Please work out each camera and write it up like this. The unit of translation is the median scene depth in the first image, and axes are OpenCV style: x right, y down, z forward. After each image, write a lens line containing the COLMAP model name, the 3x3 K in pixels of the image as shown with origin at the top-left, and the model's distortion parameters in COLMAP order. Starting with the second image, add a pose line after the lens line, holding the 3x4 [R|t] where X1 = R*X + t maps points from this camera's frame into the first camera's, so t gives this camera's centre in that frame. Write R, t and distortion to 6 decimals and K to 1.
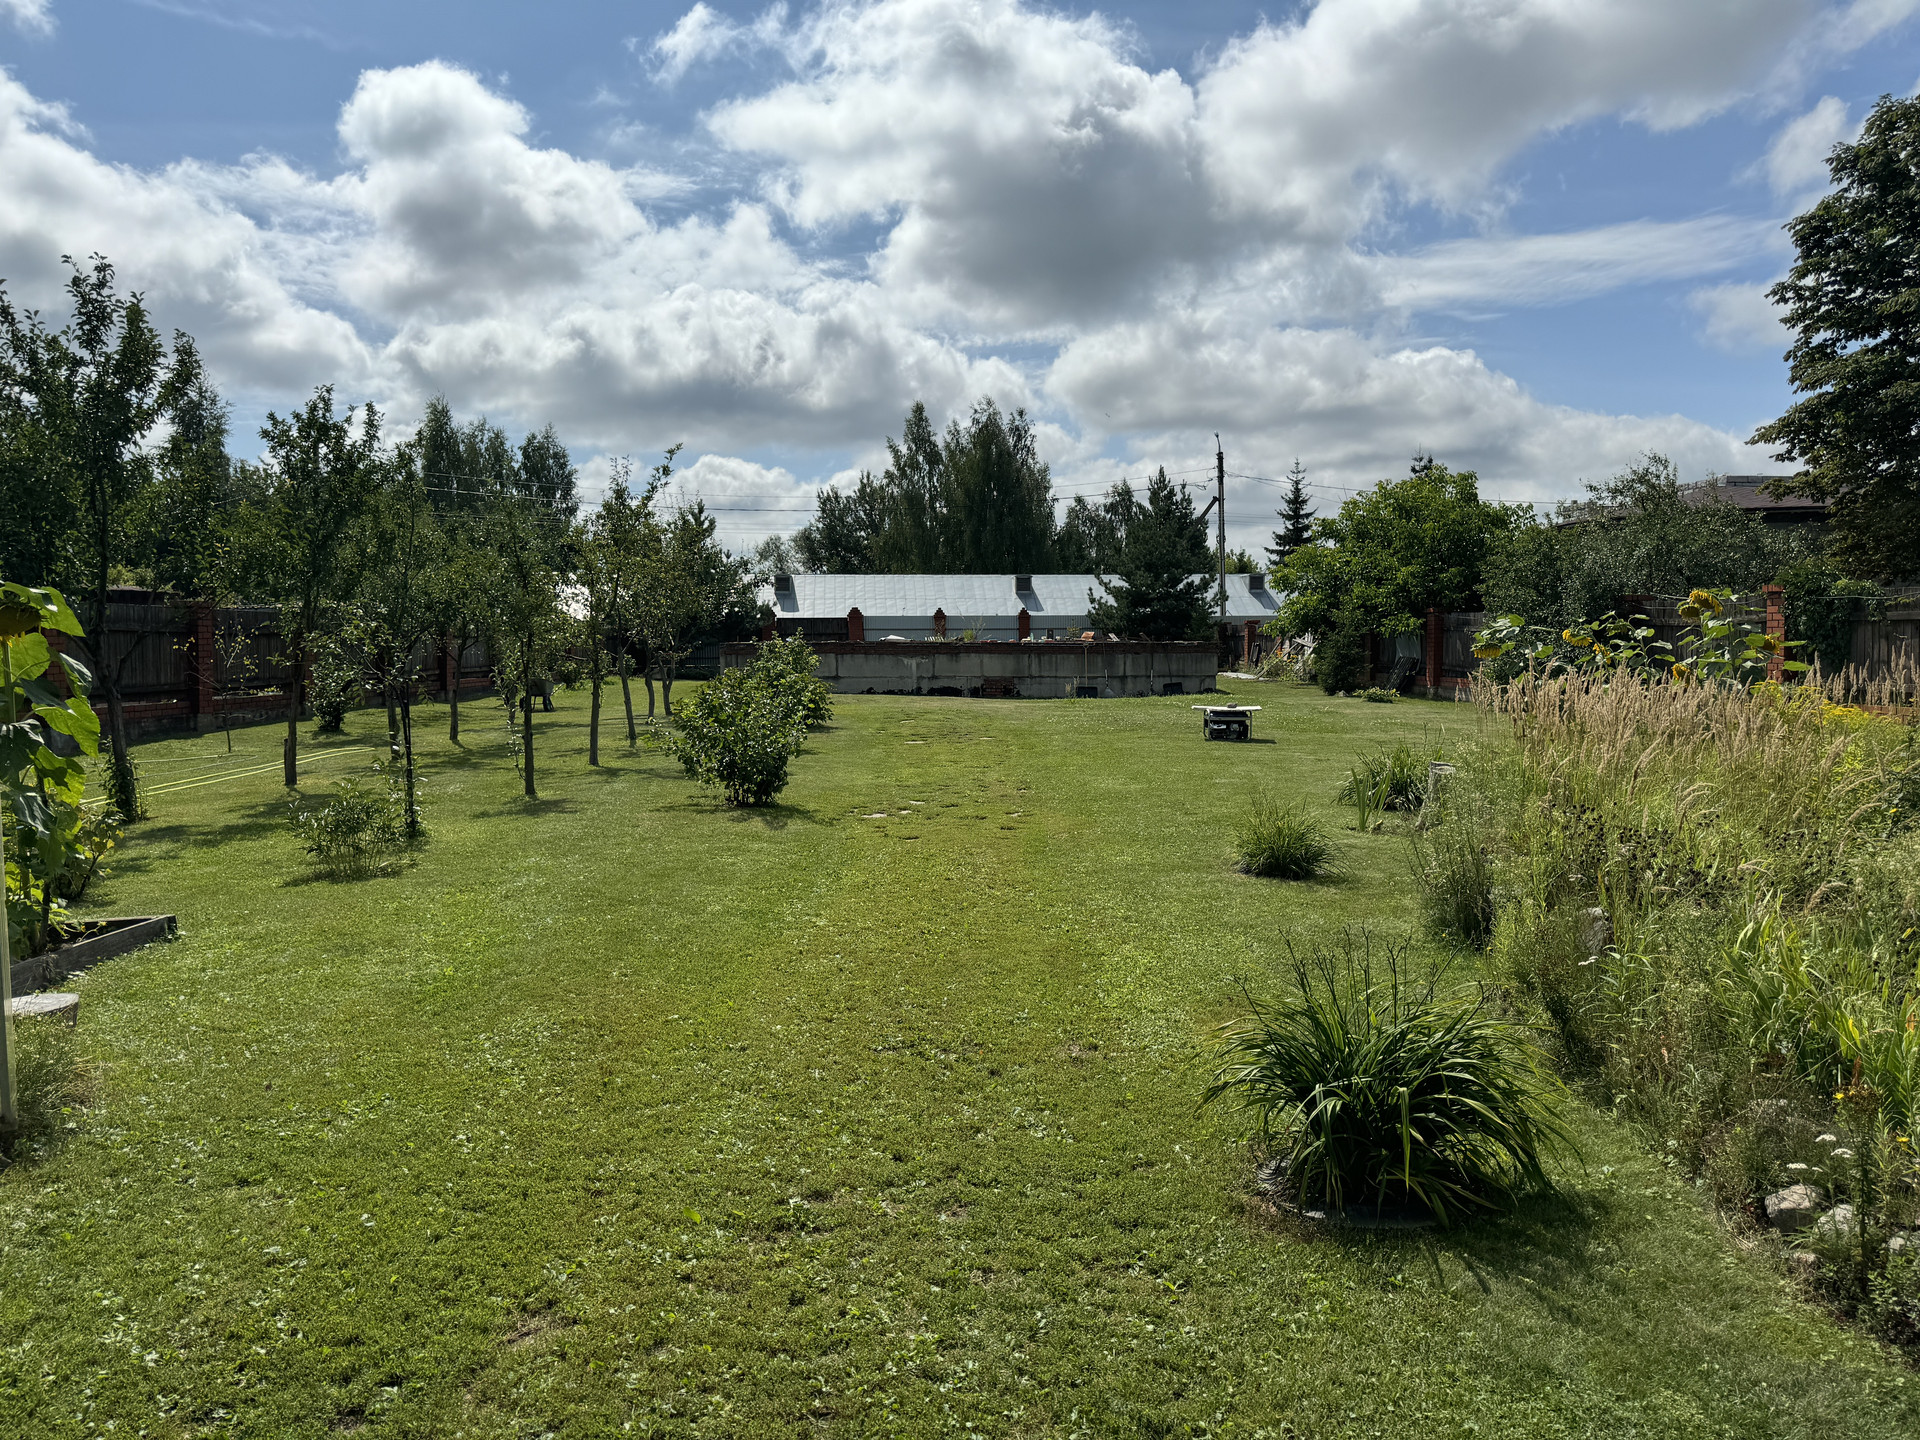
lens RADIAL K [[1332.0, 0, 1011.9], [0, 1332.0, 720.0], [0, 0, 1]] dist [0.164200, -0.162674]
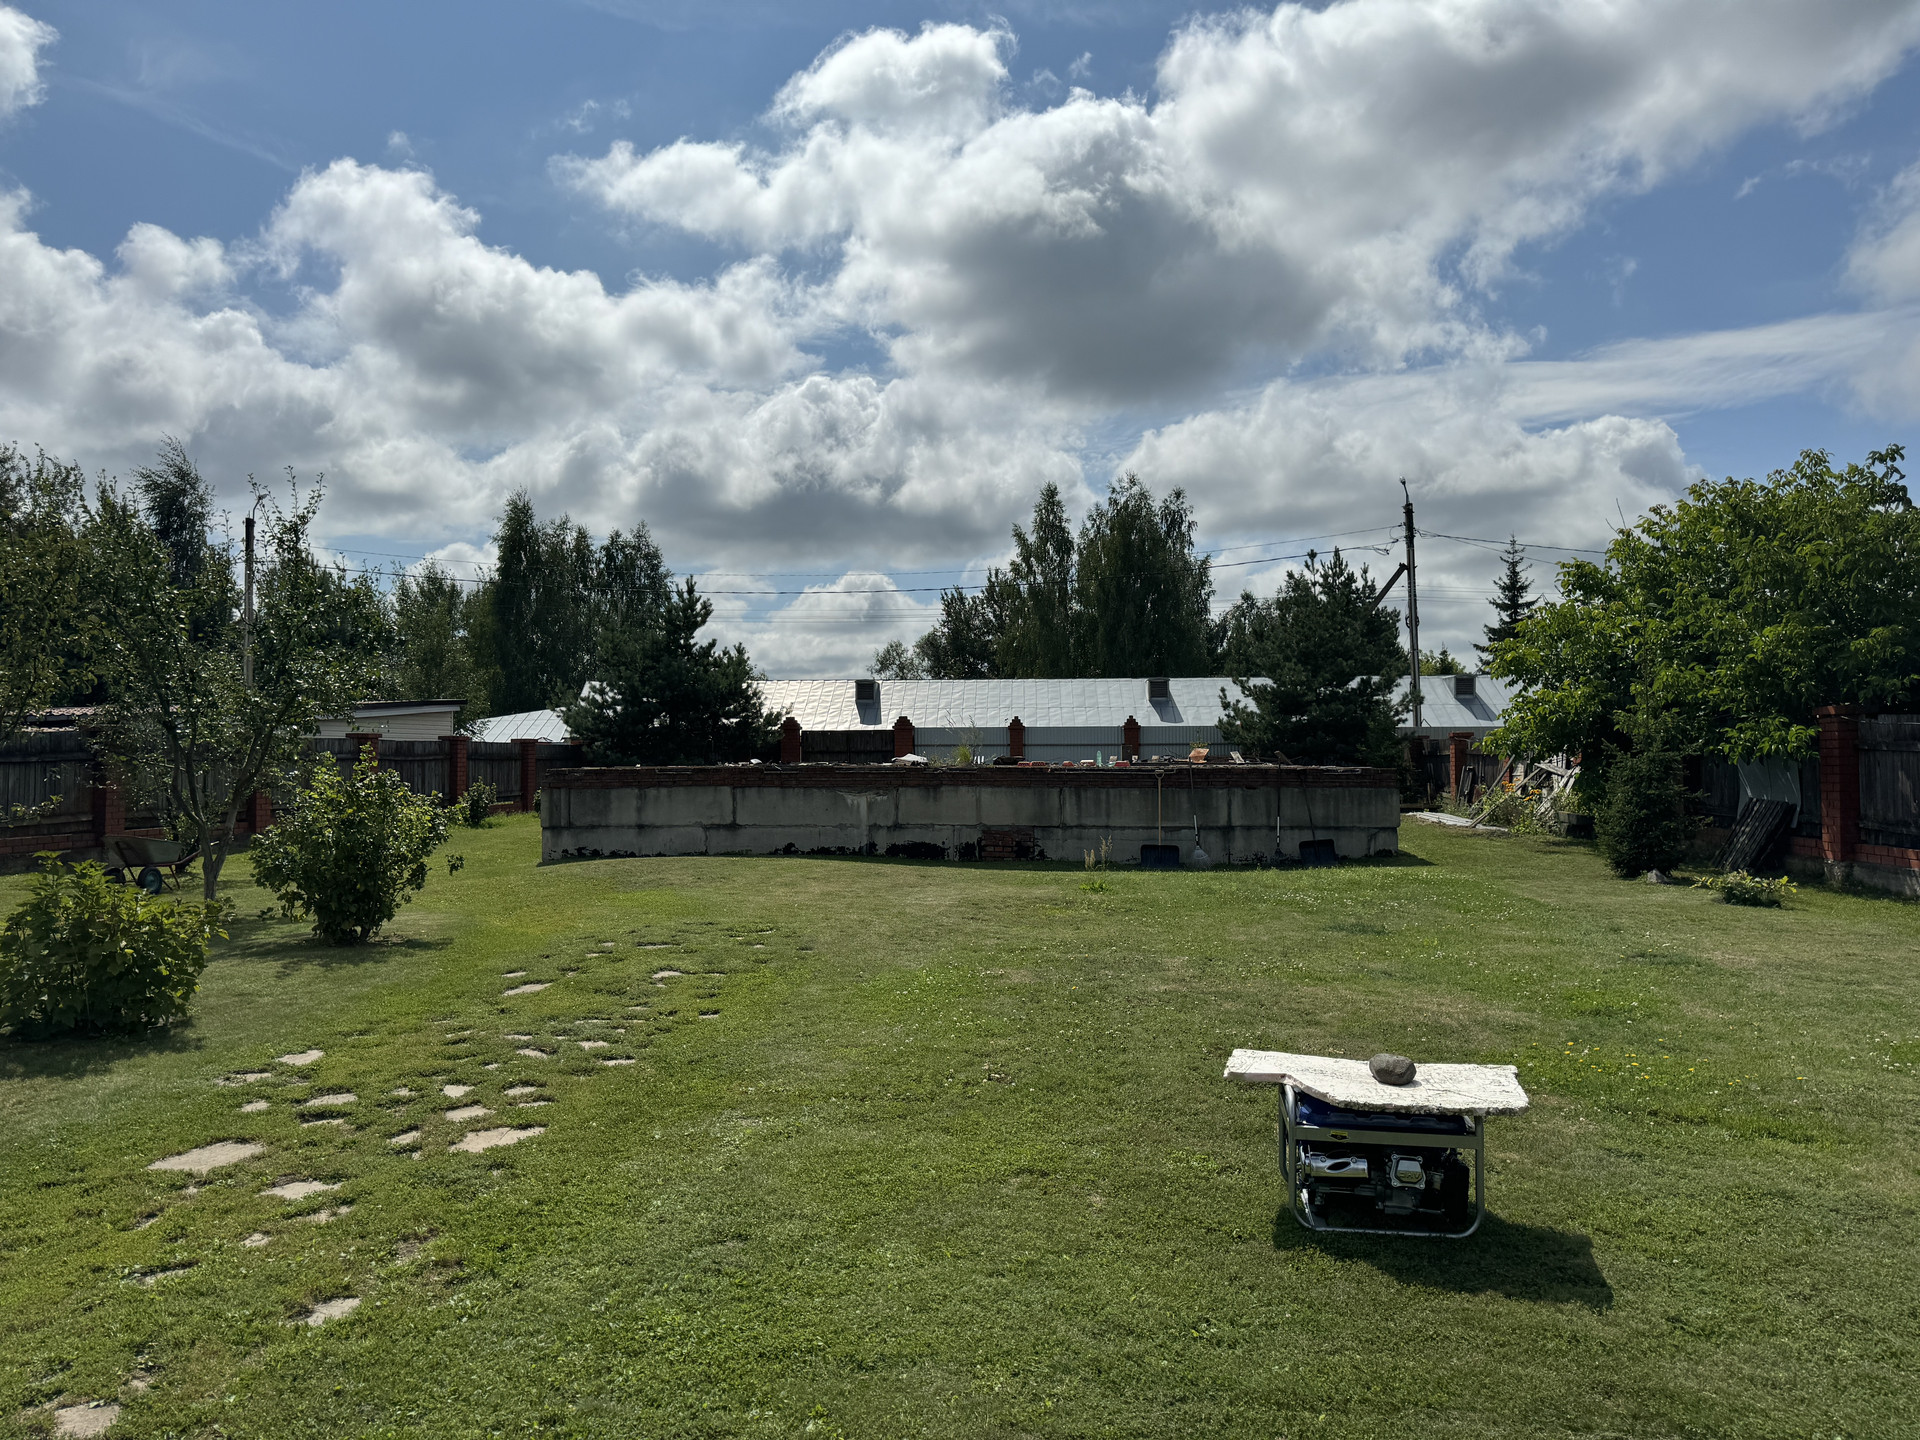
lens RADIAL K [[1352.0, 0, 969.6], [0, 1352.0, 725.7], [0, 0, 1]] dist [0.045217, -0.037039]
pose [[0.985829, -0.001951, -0.167742, 0.050135], [-0.011845, 0.996627, -0.081207, -0.019343], [0.167335, 0.082043, 0.982481, 0.283115]]
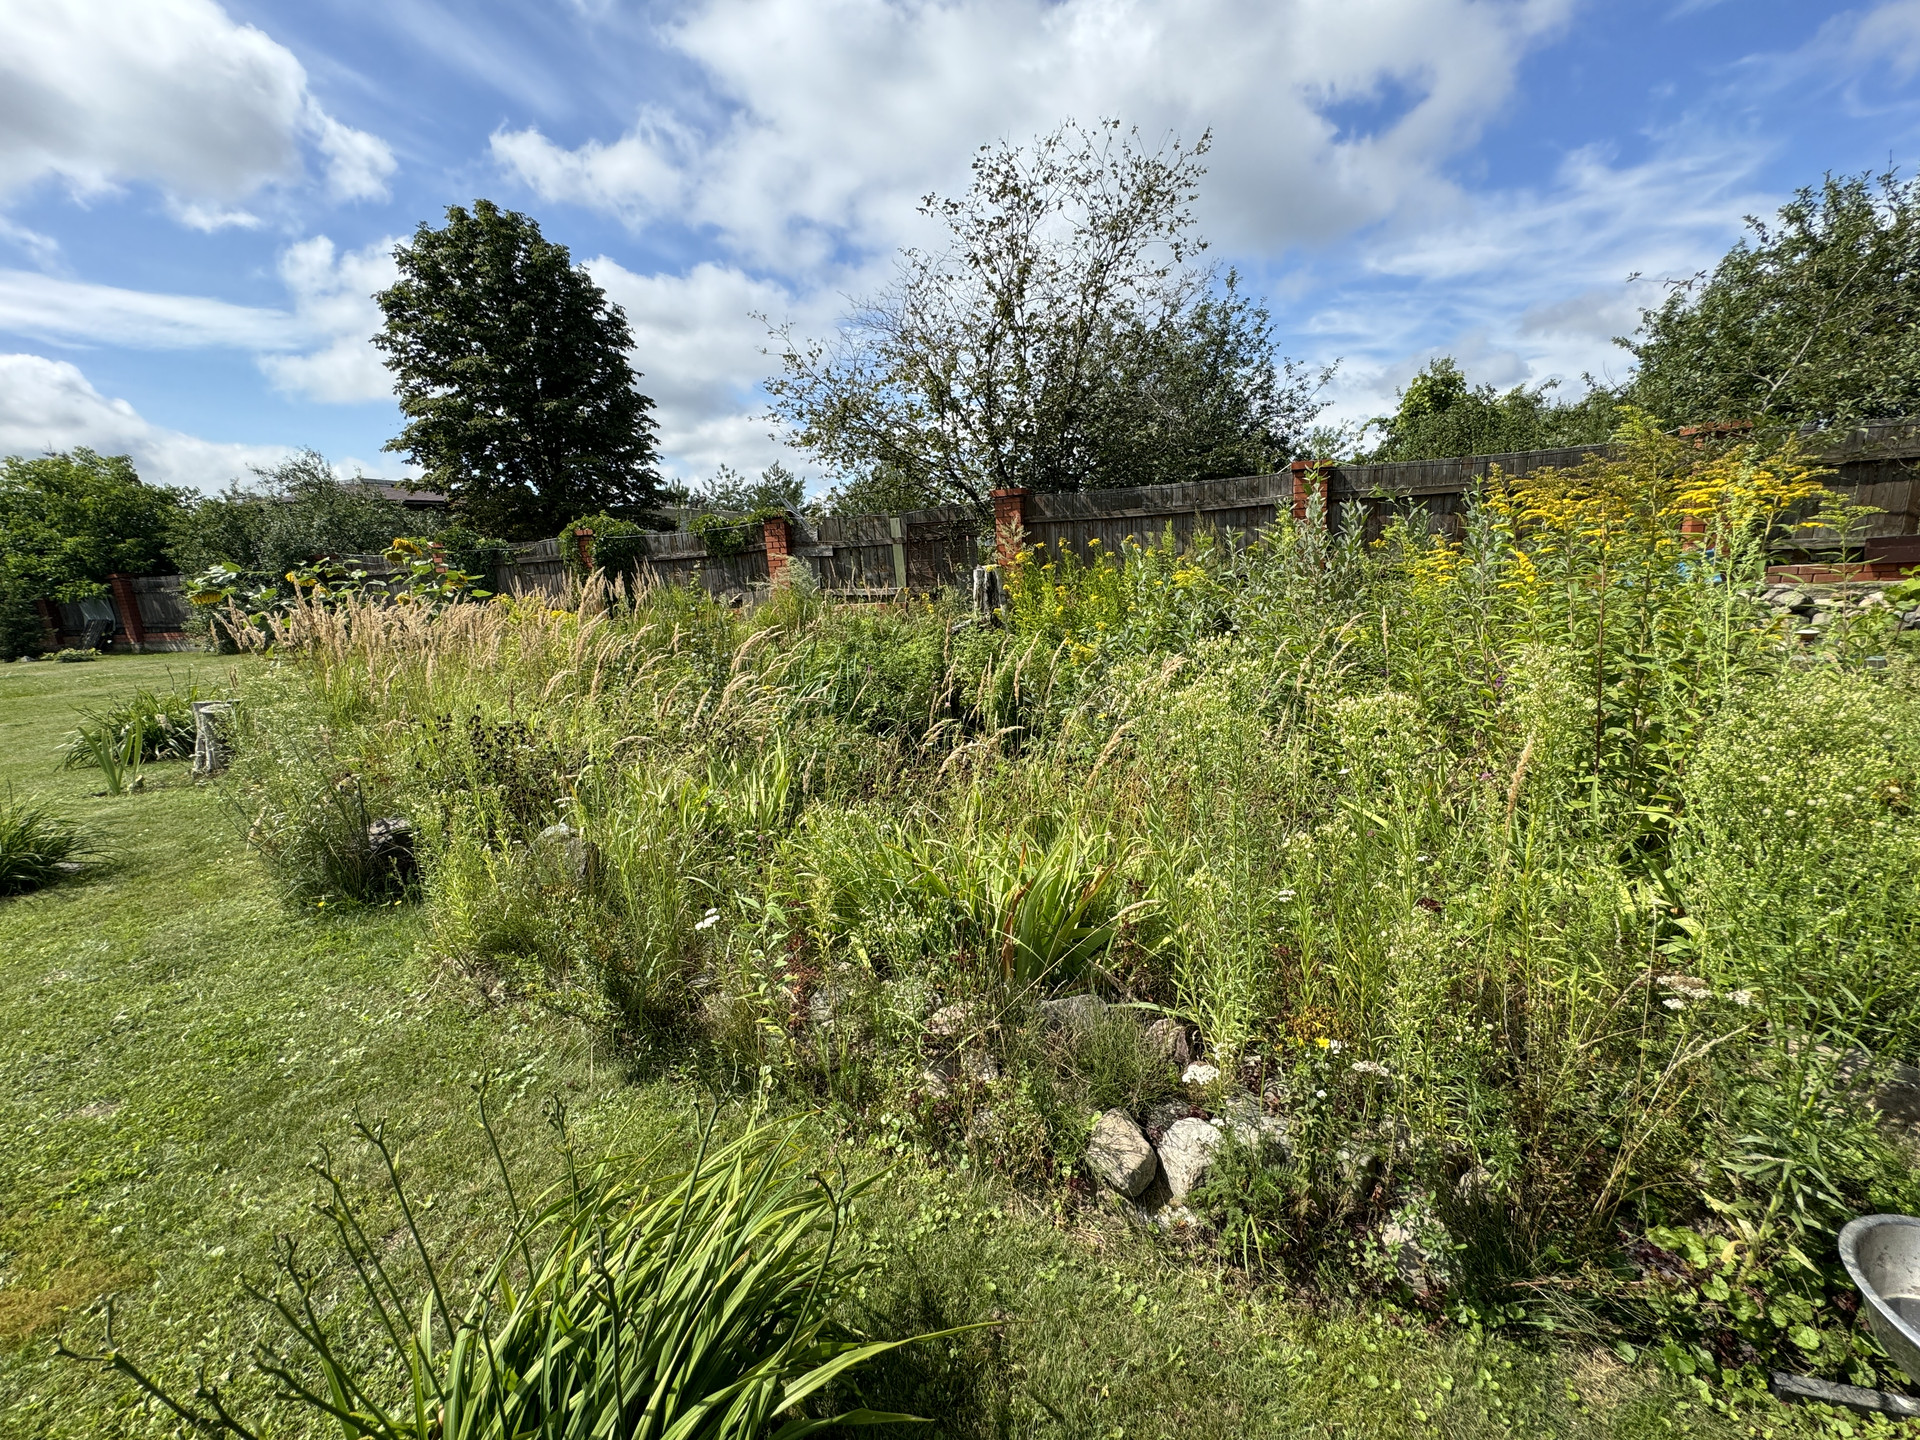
lens RADIAL K [[766.4, 0, 969.4], [0, 766.4, 724.1], [0, 0, 1]] dist [-0.002059, -0.000324]
pose [[0.418897, -0.210375, 0.883328, 0.010020], [0.108449, 0.977420, 0.181355, 0.001321], [-0.901534, 0.019827, 0.432253, 0.045607]]
